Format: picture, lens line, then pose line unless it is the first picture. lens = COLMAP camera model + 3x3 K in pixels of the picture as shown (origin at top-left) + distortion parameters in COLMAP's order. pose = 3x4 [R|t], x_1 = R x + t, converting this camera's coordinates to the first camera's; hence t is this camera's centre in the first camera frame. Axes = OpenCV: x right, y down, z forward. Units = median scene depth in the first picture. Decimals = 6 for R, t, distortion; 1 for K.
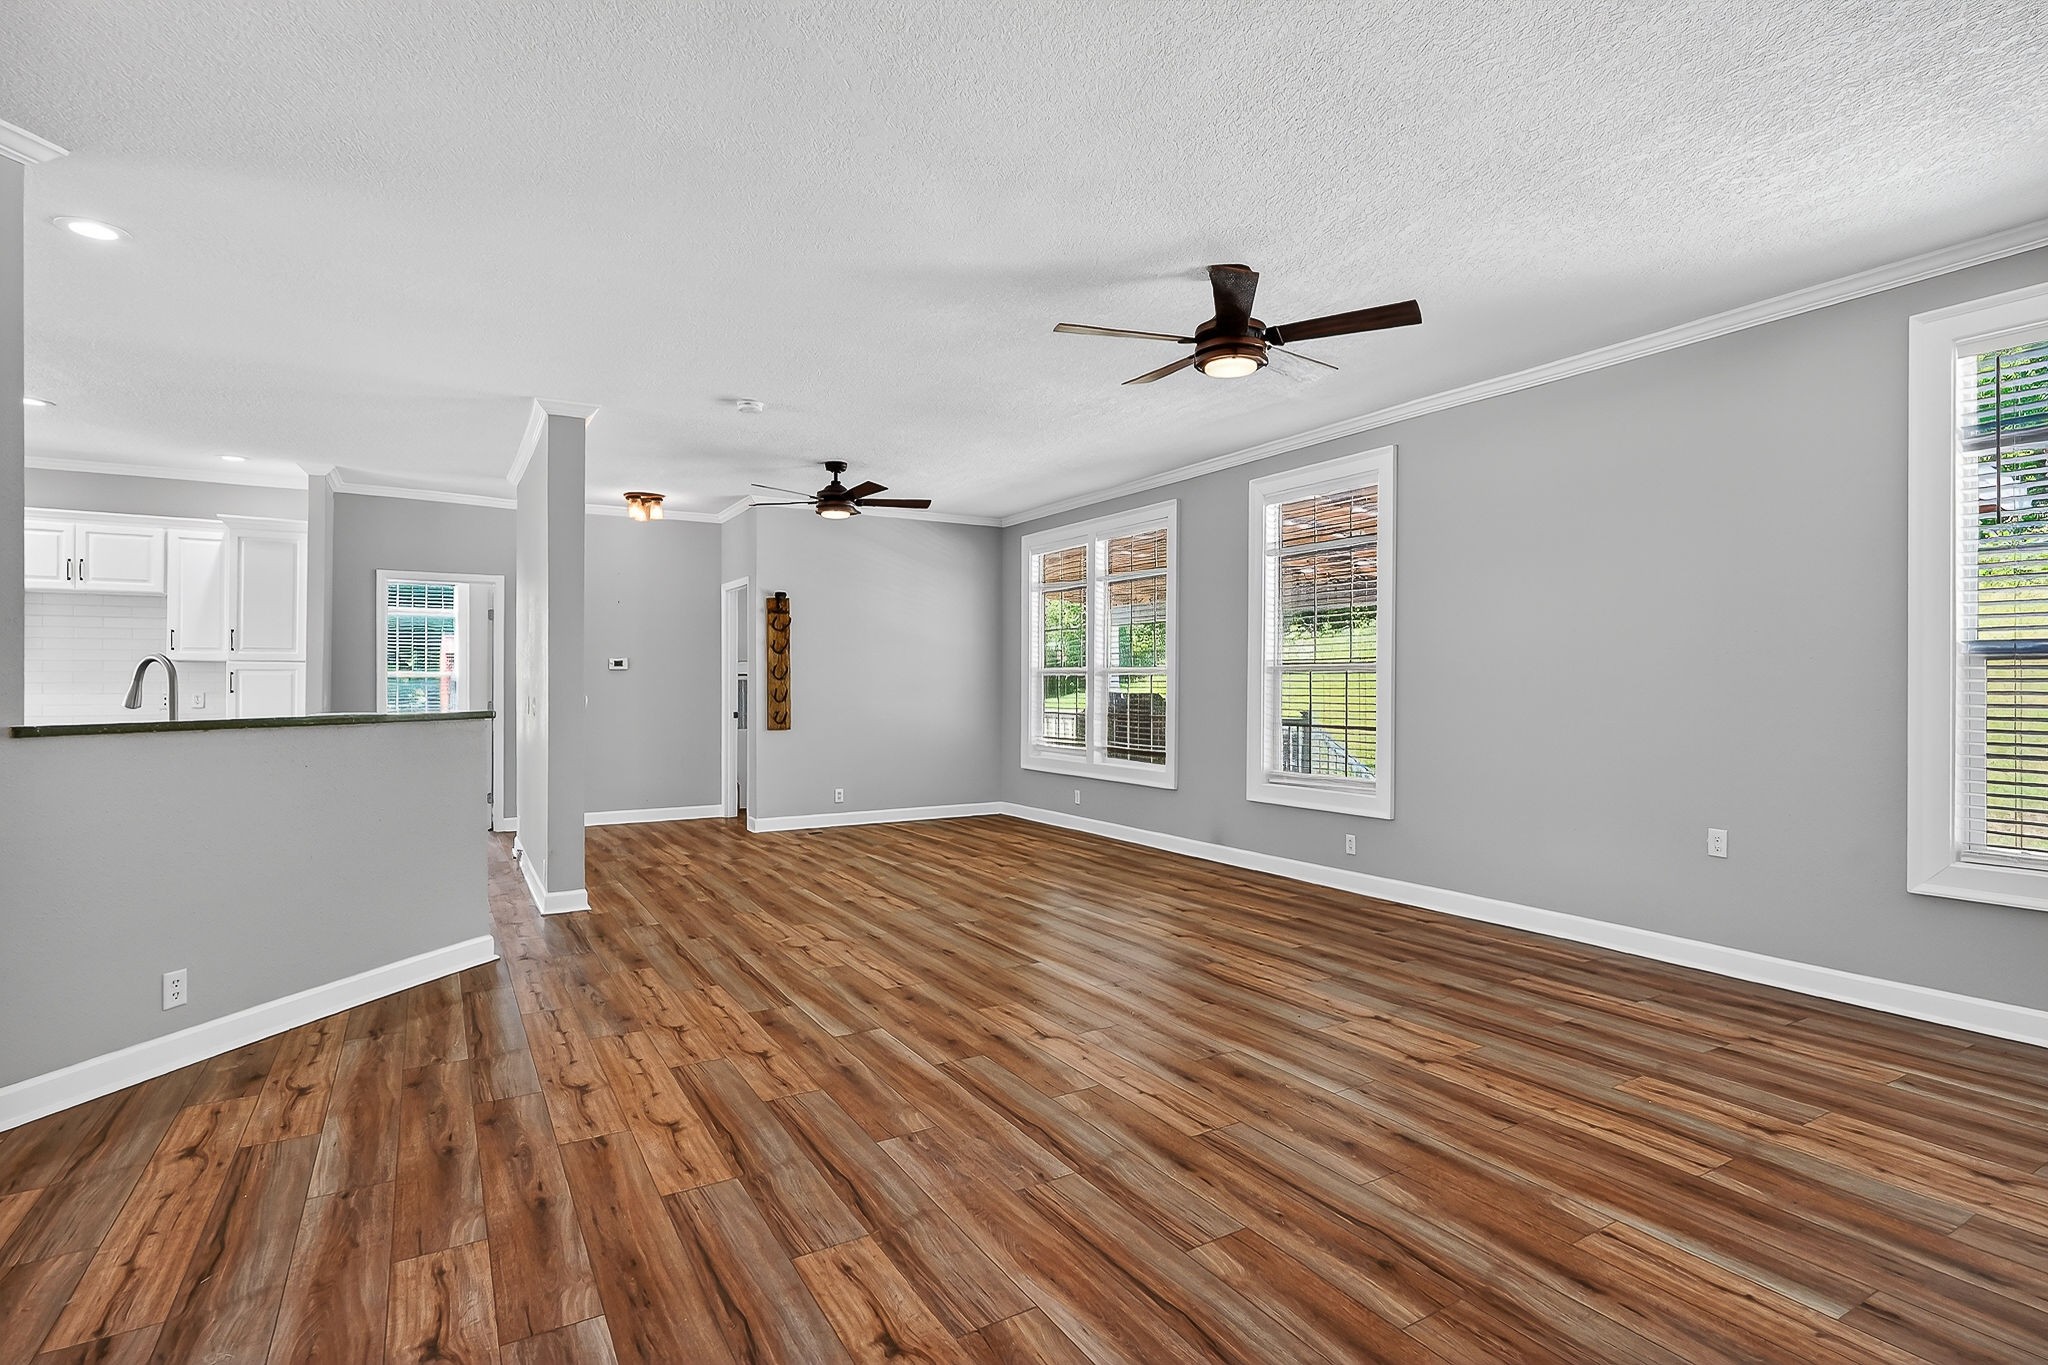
lens RADIAL K [[1007.9, 0, 1024.0], [0, 1007.9, 682.5], [0, 0, 1]] dist [-0.004115, -0.000363]
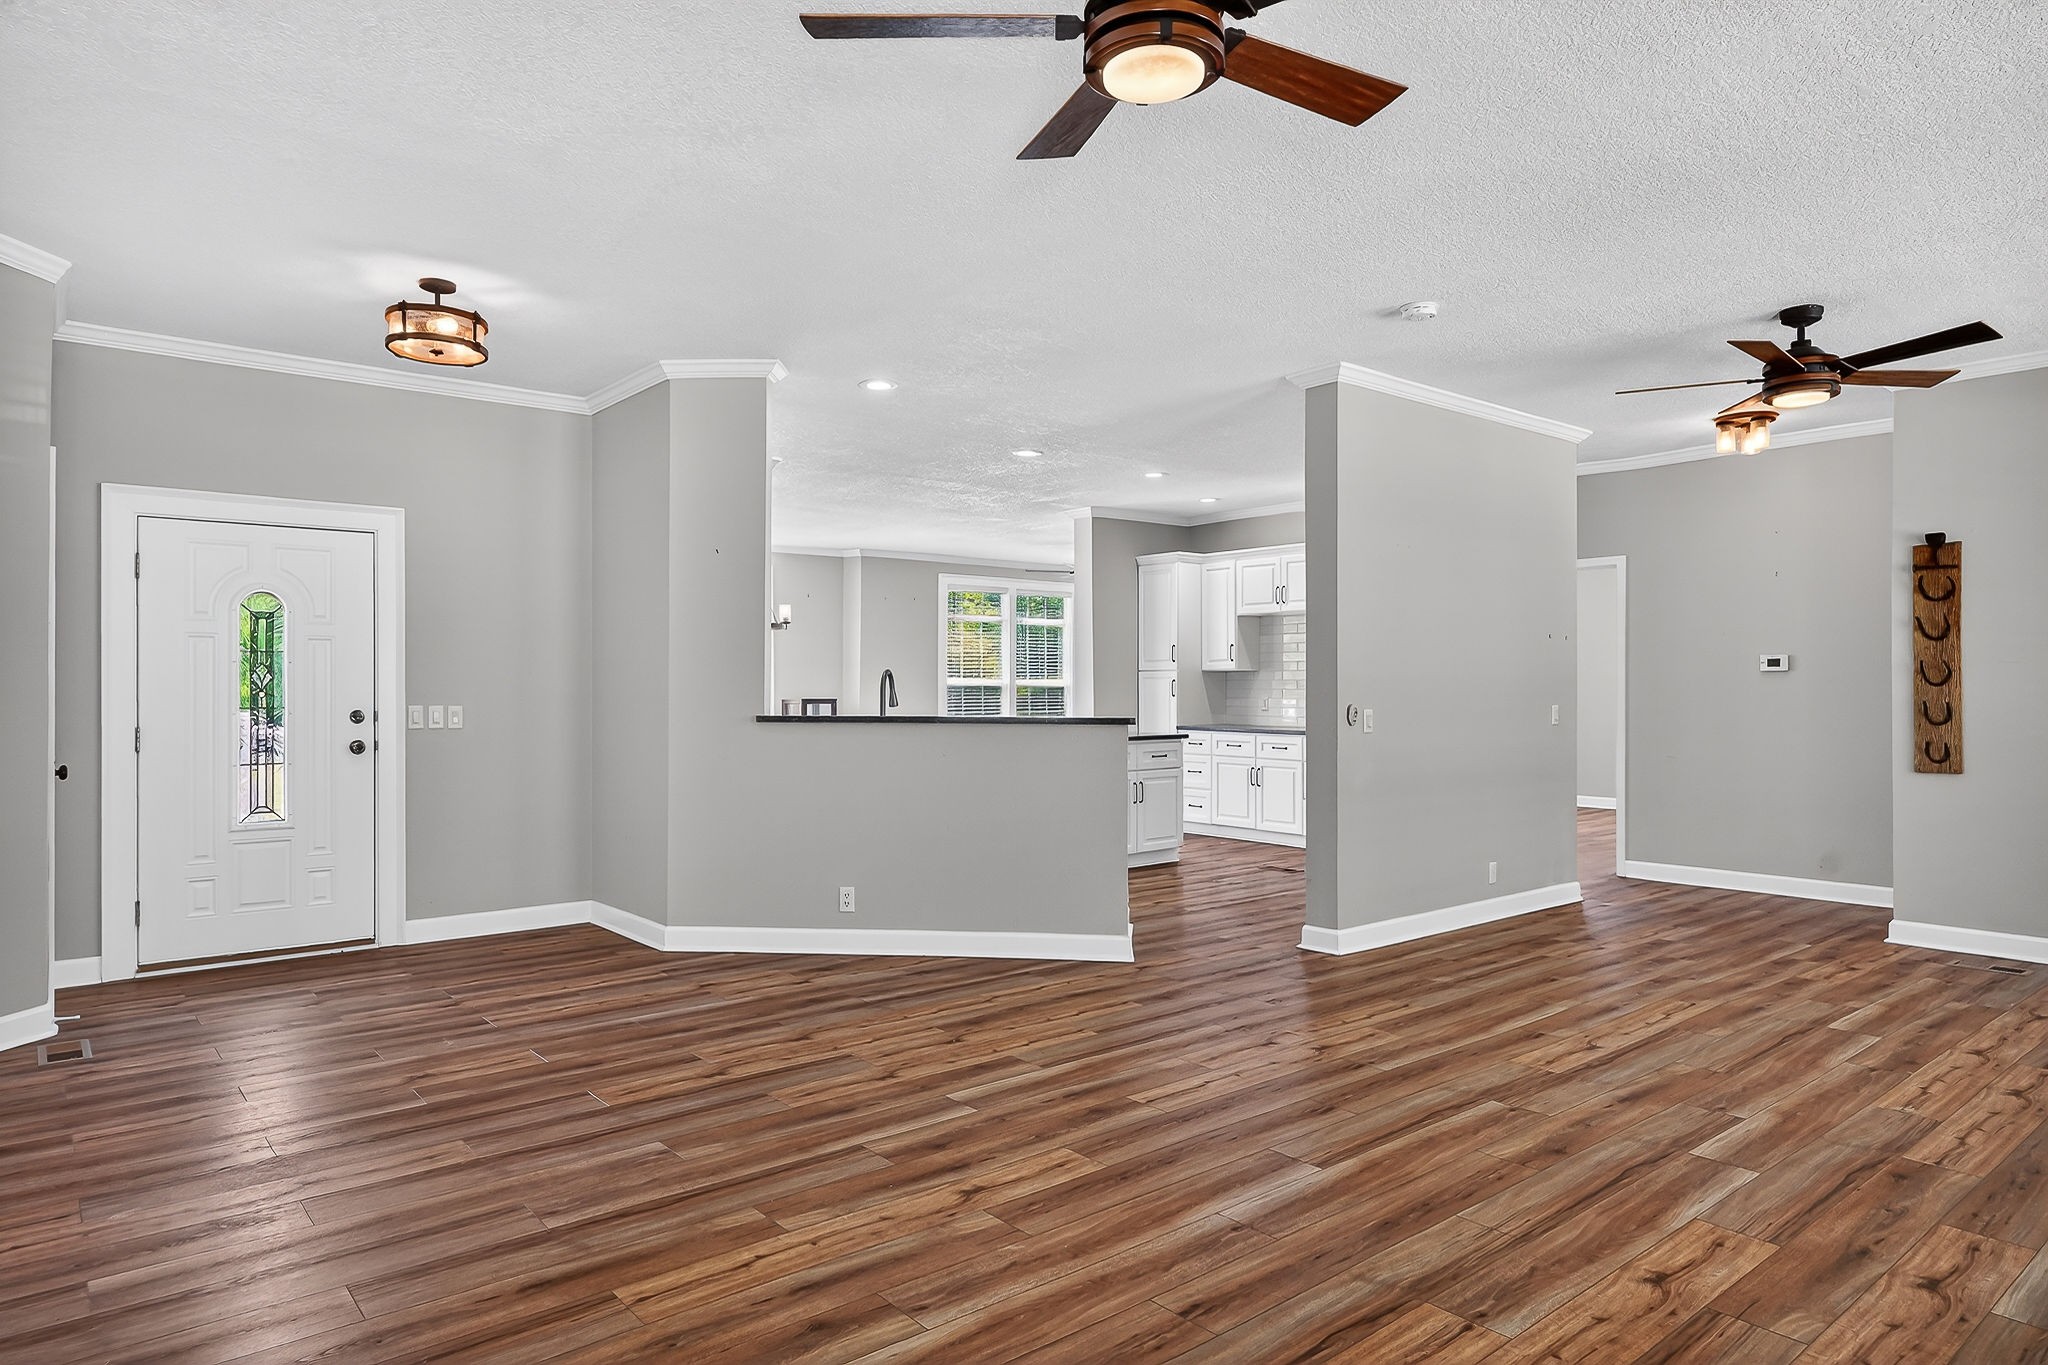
lens RADIAL K [[1220.2, 0, 1019.5], [0, 1220.2, 685.3], [0, 0, 1]] dist [0.000575, 0.001630]
pose [[0.151193, -0.001414, -0.988503, 0.824953], [-0.000574, 0.999999, -0.001518, -0.002816], [0.988504, 0.000797, 0.151192, 0.855729]]
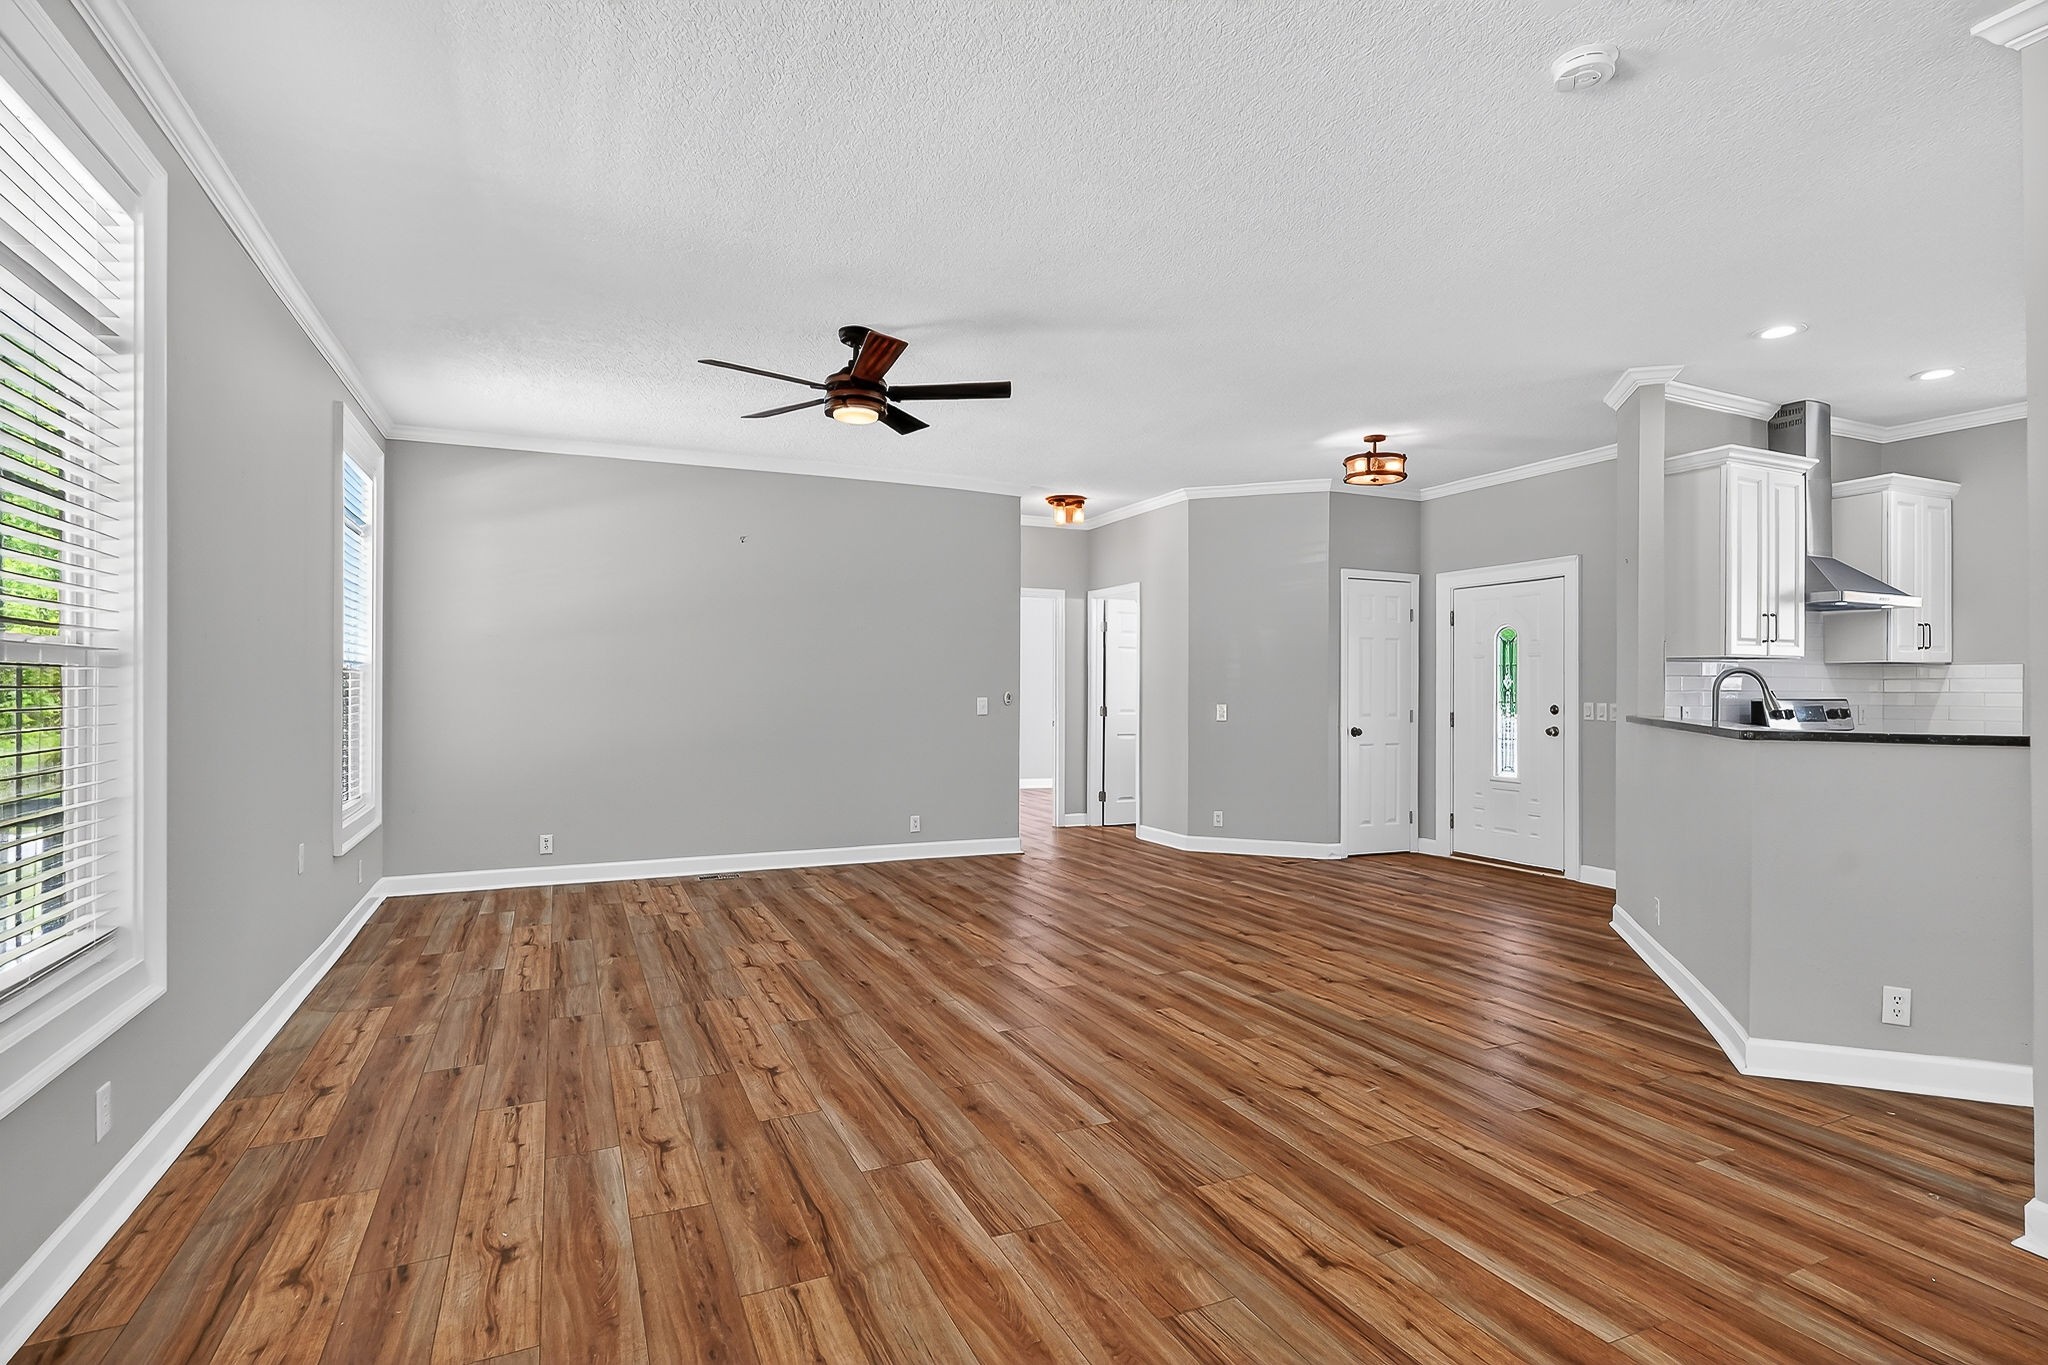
lens RADIAL K [[1007.9, 0, 1024.0], [0, 1007.9, 682.5], [0, 0, 1]] dist [-0.004115, -0.000363]
pose [[-0.994170, 0.002044, 0.107804, -0.111144], [0.001146, 0.999964, -0.008394, 0.000932], [-0.107818, -0.008222, -0.994137, 2.160997]]
